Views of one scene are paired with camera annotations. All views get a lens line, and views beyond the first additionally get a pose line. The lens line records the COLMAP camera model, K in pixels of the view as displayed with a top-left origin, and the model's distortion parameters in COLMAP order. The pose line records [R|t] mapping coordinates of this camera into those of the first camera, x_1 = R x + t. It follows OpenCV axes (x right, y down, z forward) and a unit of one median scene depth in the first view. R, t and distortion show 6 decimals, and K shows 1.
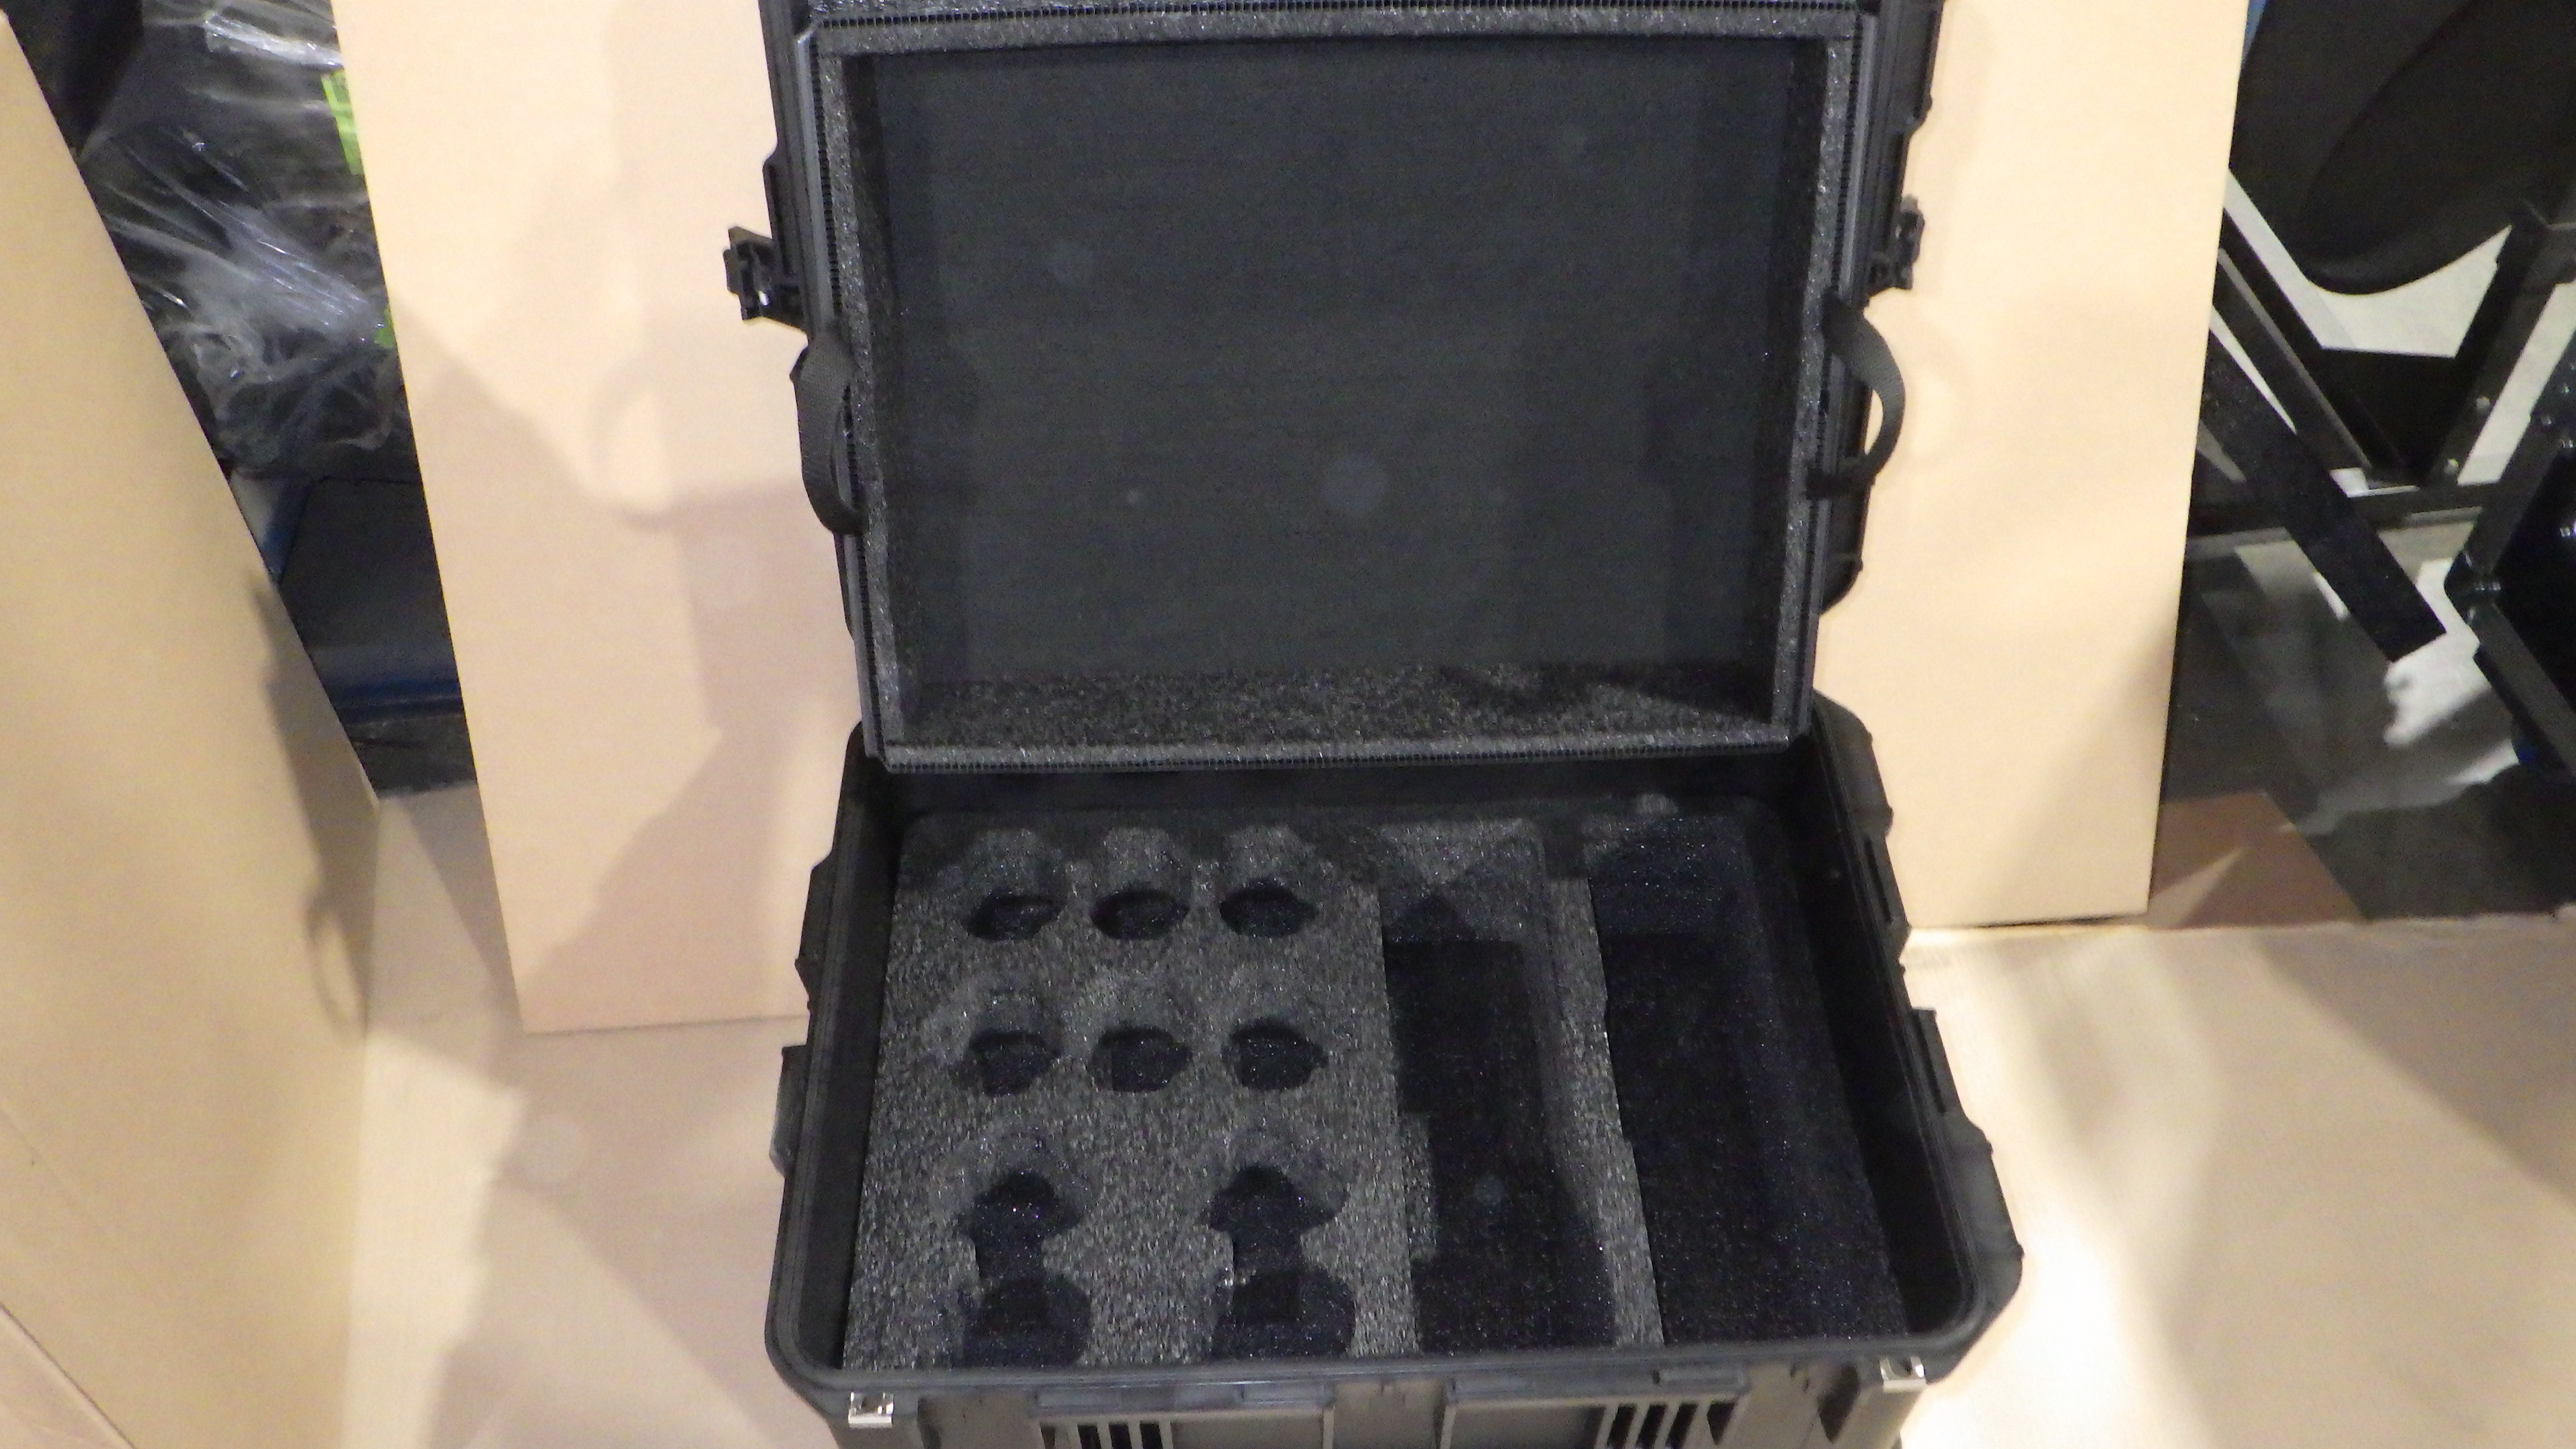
lens RADIAL K [[2287.2, 0, 1288.0], [0, 2287.2, 724.5], [0, 0, 1]] dist [-0.011278, -0.007926]
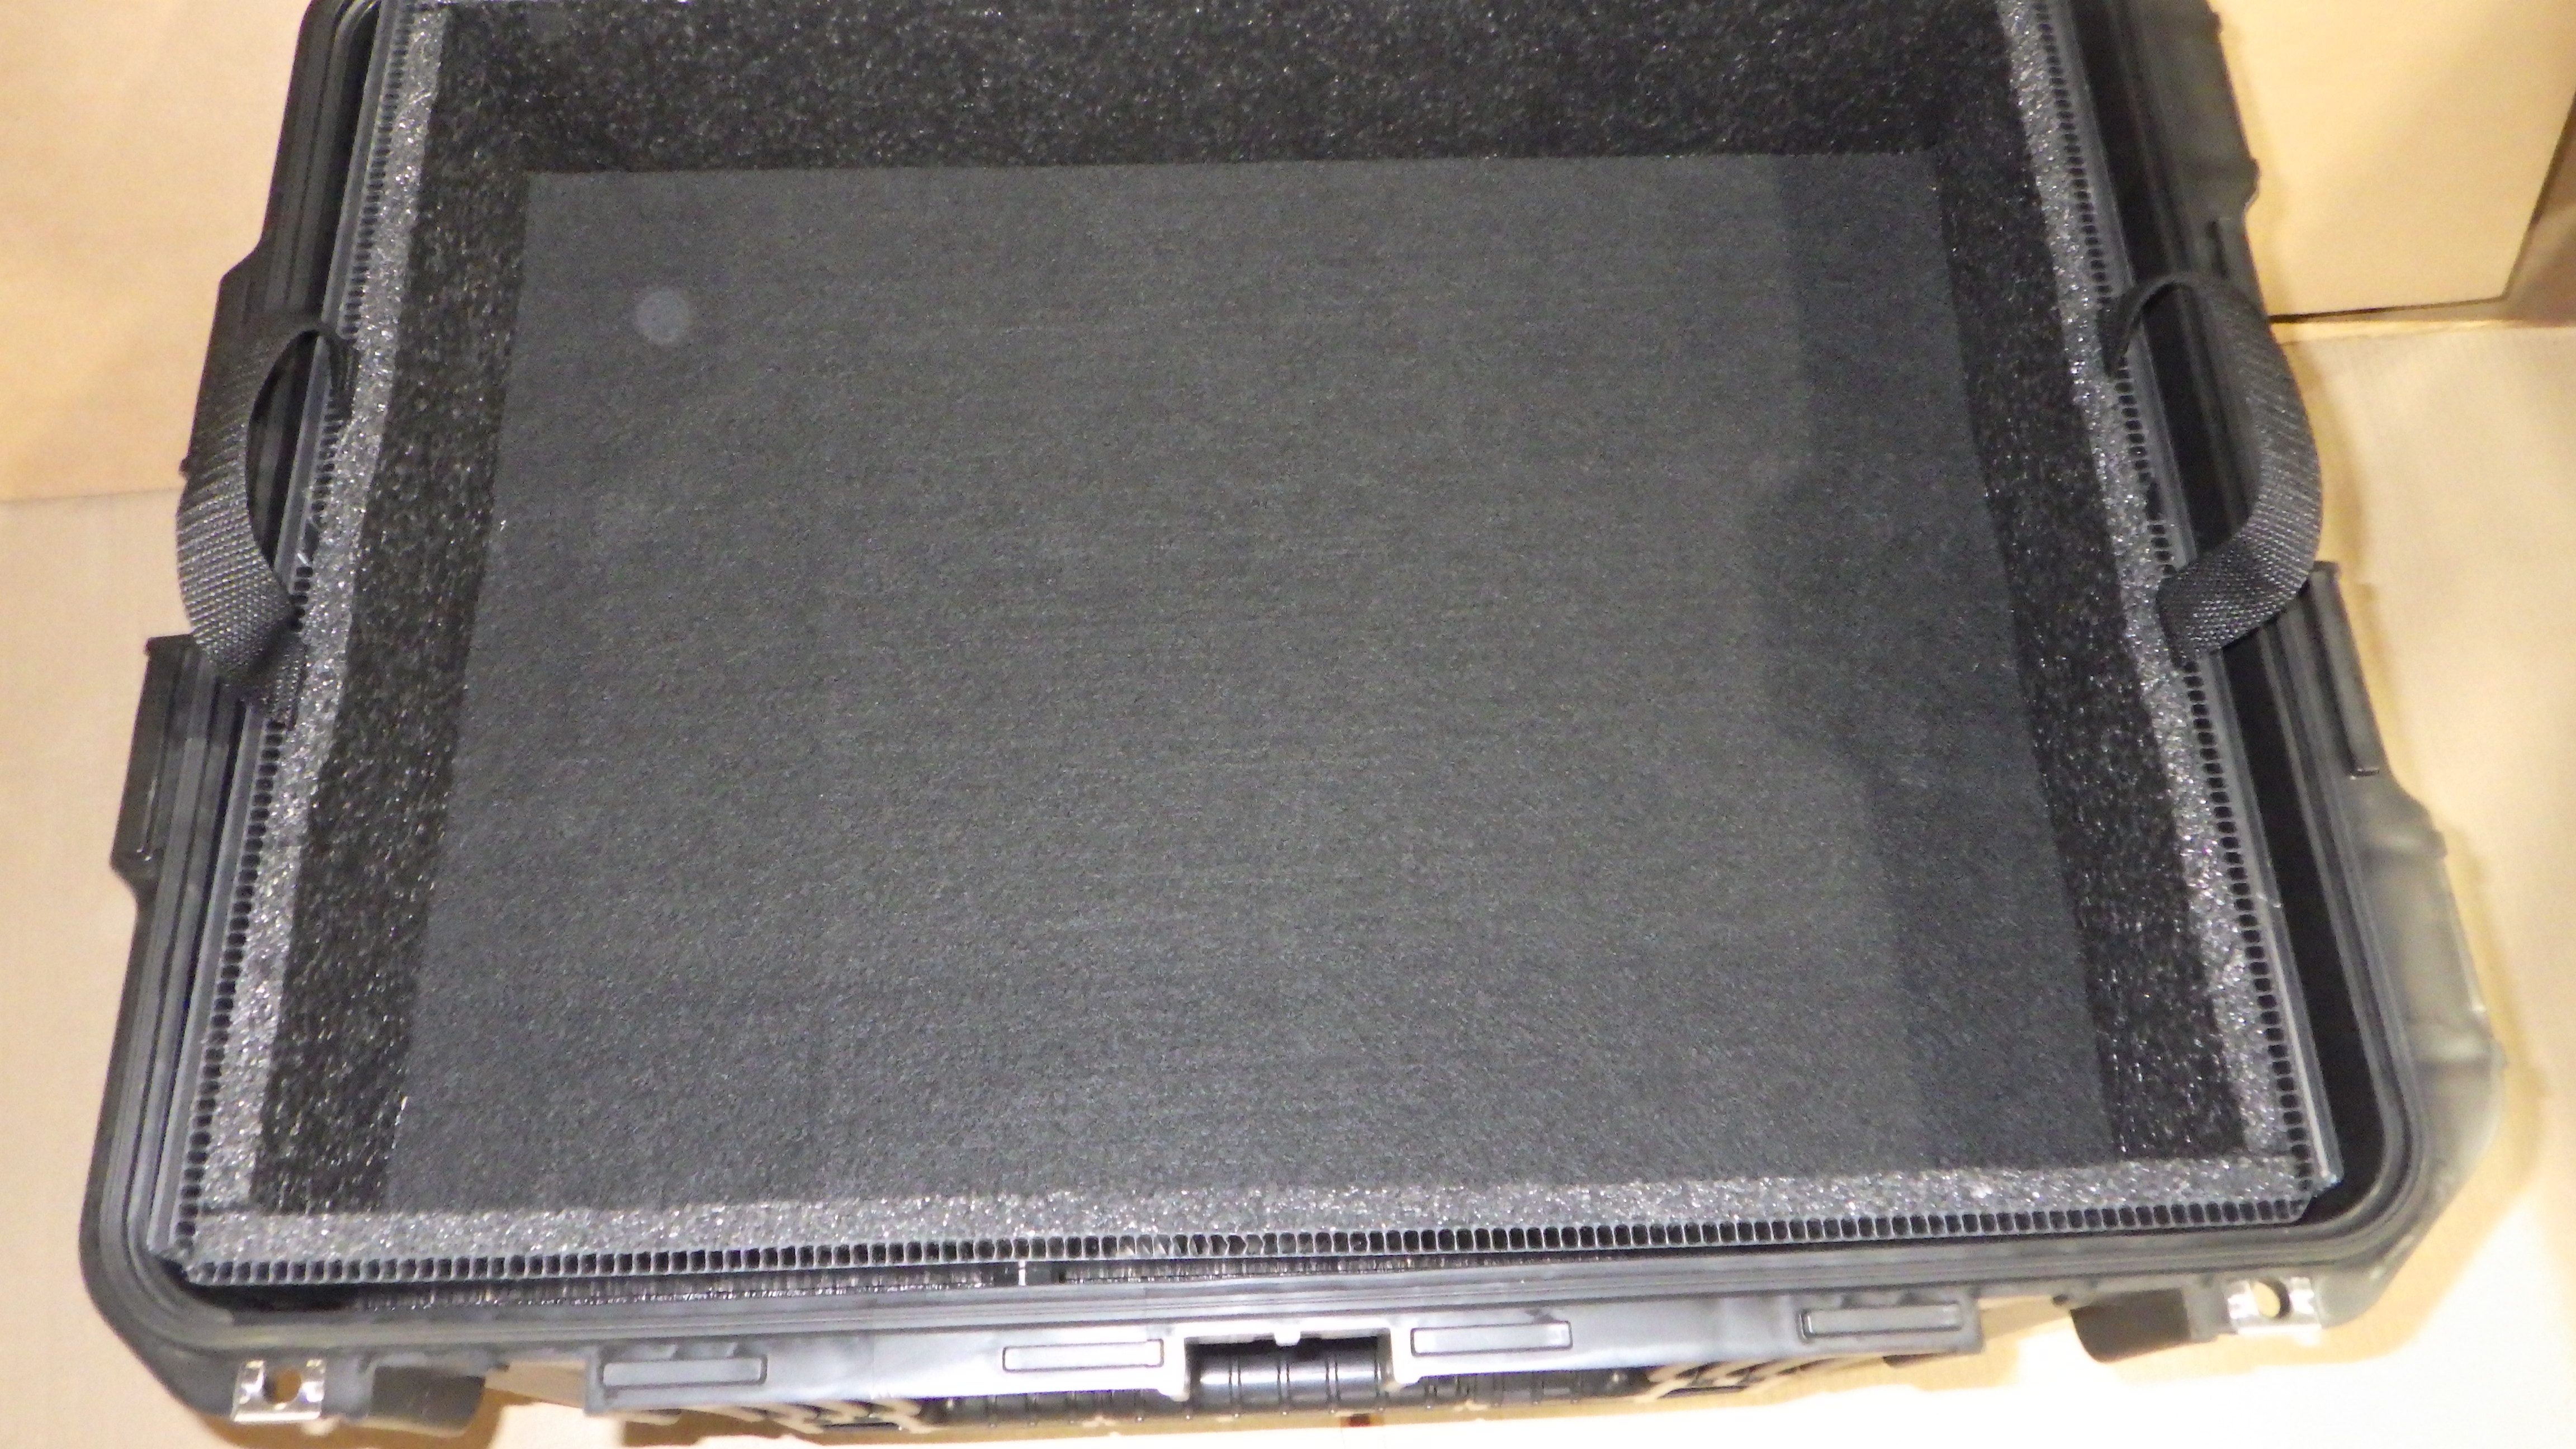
lens RADIAL K [[2287.2, 0, 1288.0], [0, 2287.2, 724.5], [0, 0, 1]] dist [-0.011278, -0.007926]
pose [[0.999875, -0.003913, 0.015342, 0.026362], [-0.001067, 0.950122, 0.311876, -0.003466], [-0.015797, -0.311854, 0.949999, 0.403740]]
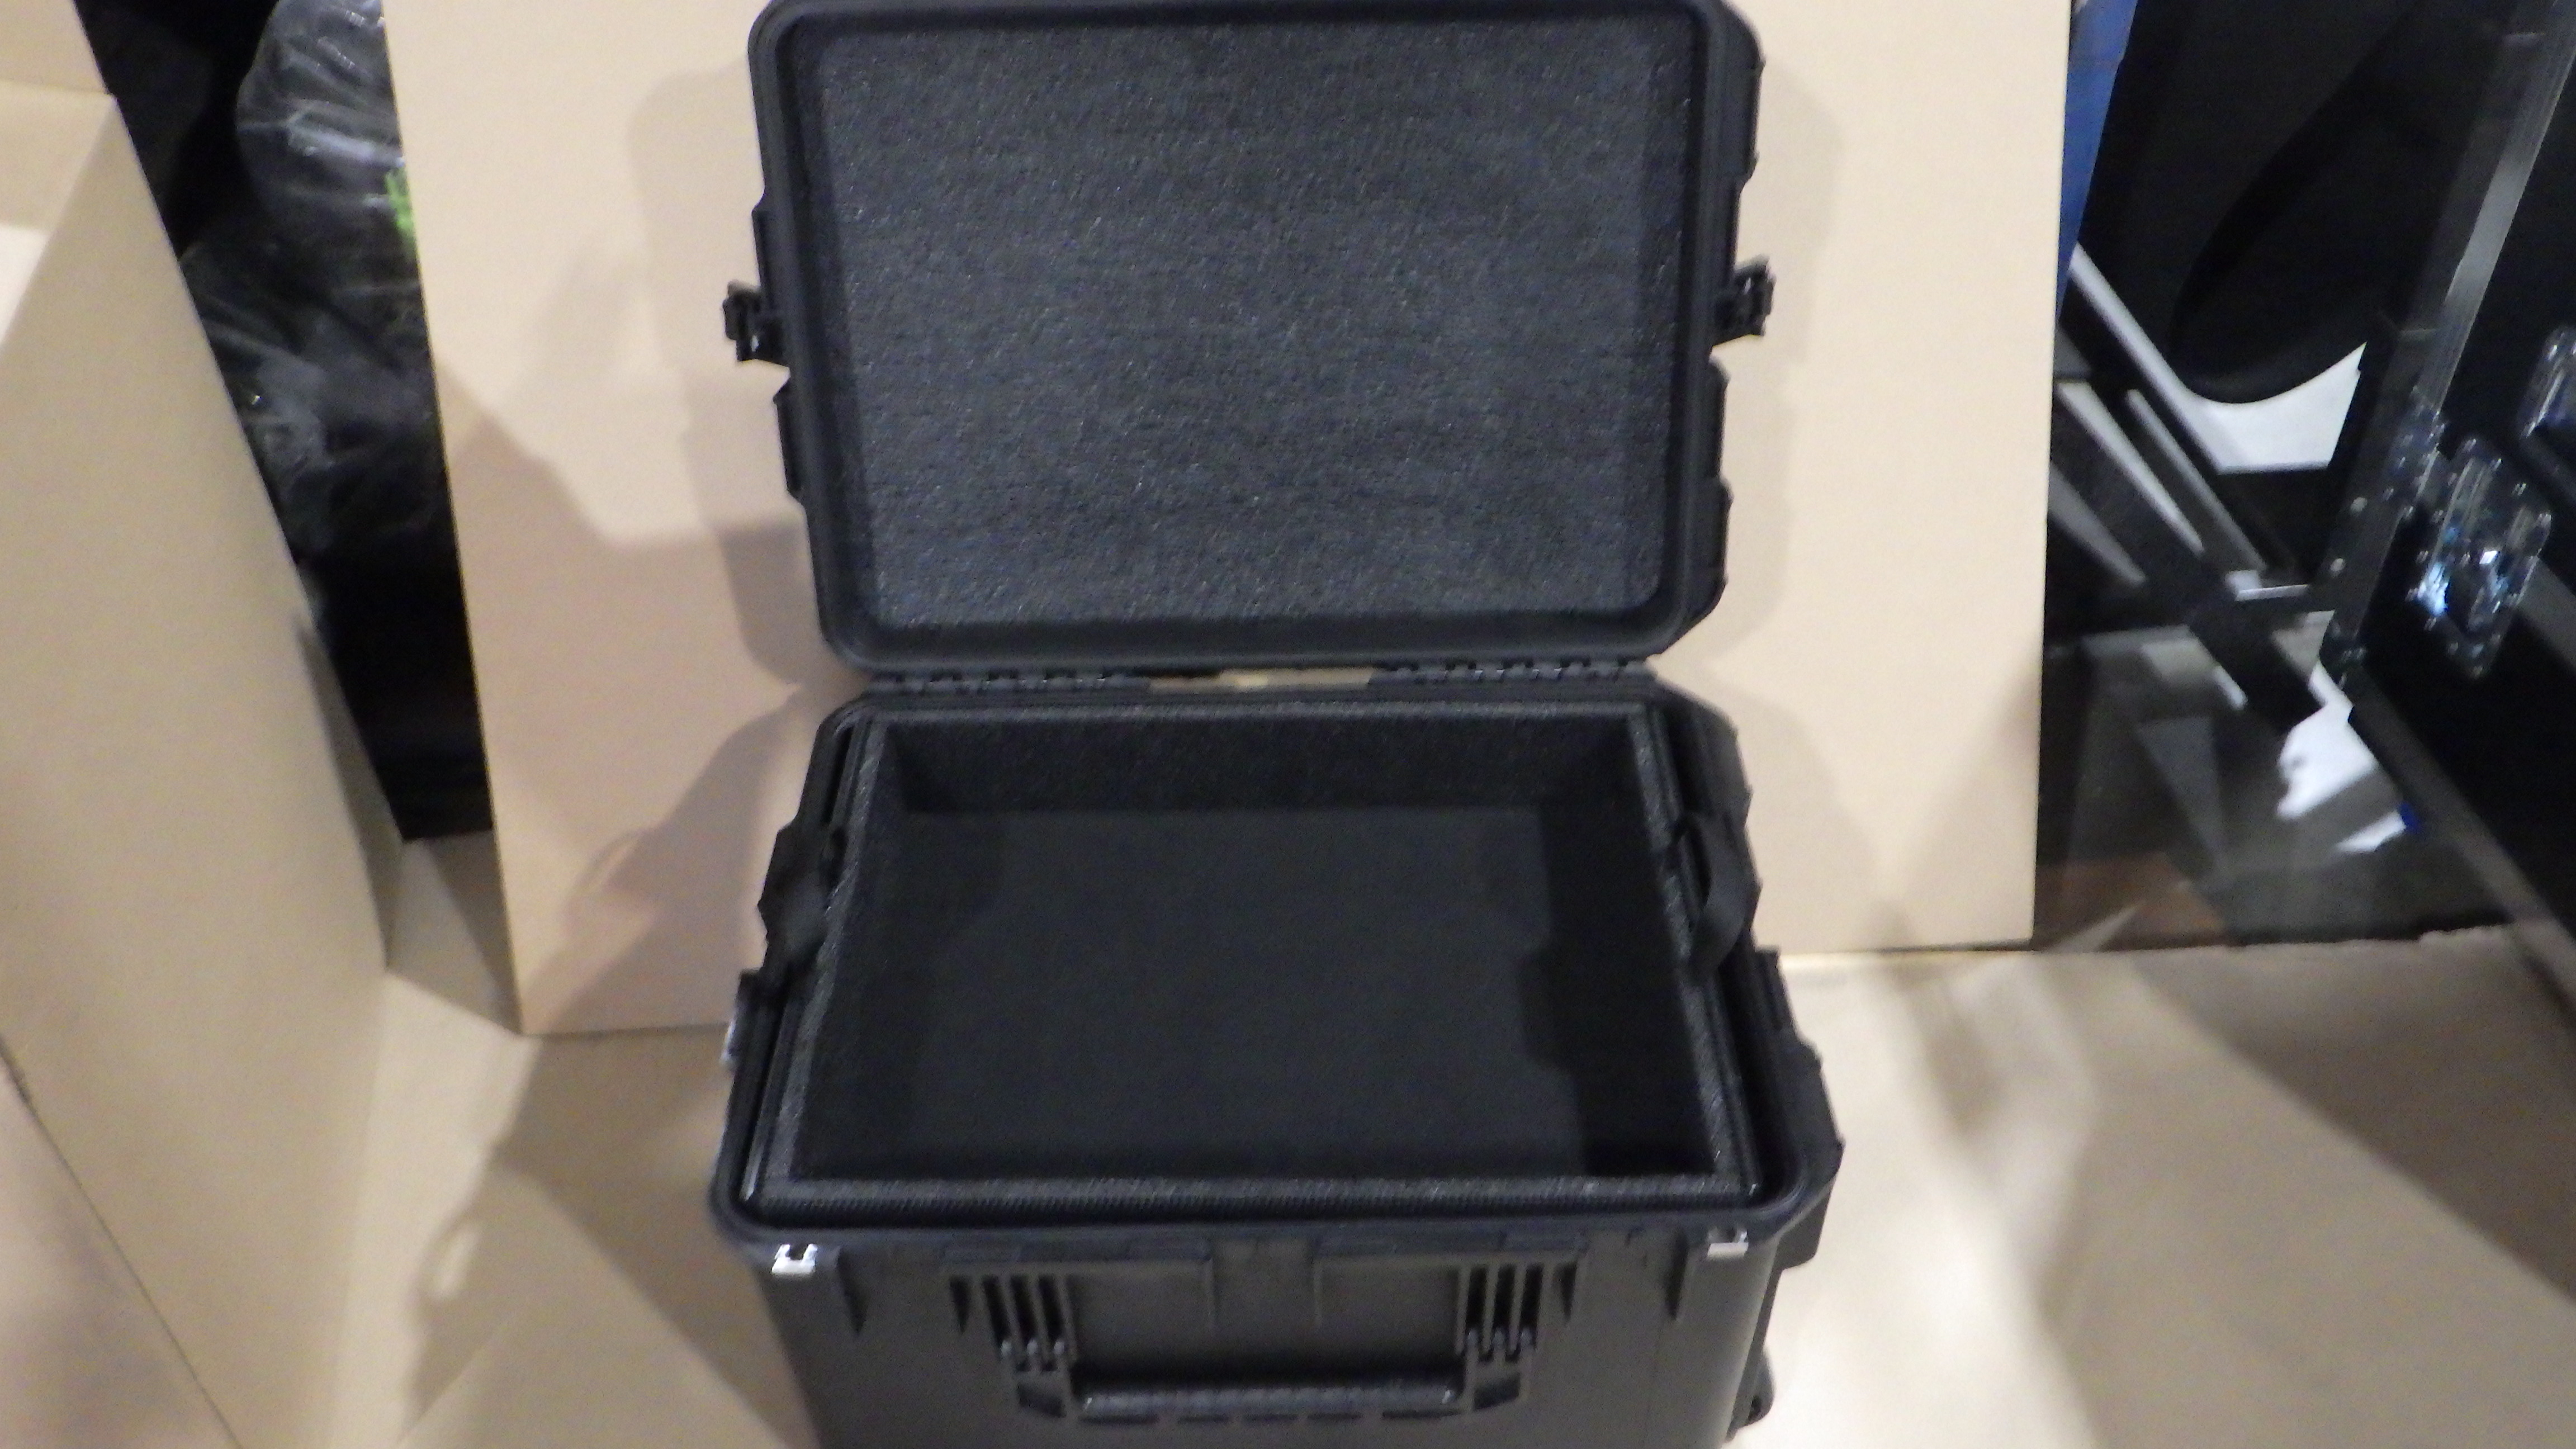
lens RADIAL K [[2280.8, 0, 1288.0], [0, 2280.8, 724.5], [0, 0, 1]] dist [0.059674, -0.173834]
pose [[0.999611, 0.002822, -0.027735, 0.063239], [-0.006215, 0.992383, -0.123035, 0.128618], [0.027177, 0.123160, 0.992015, -0.098831]]
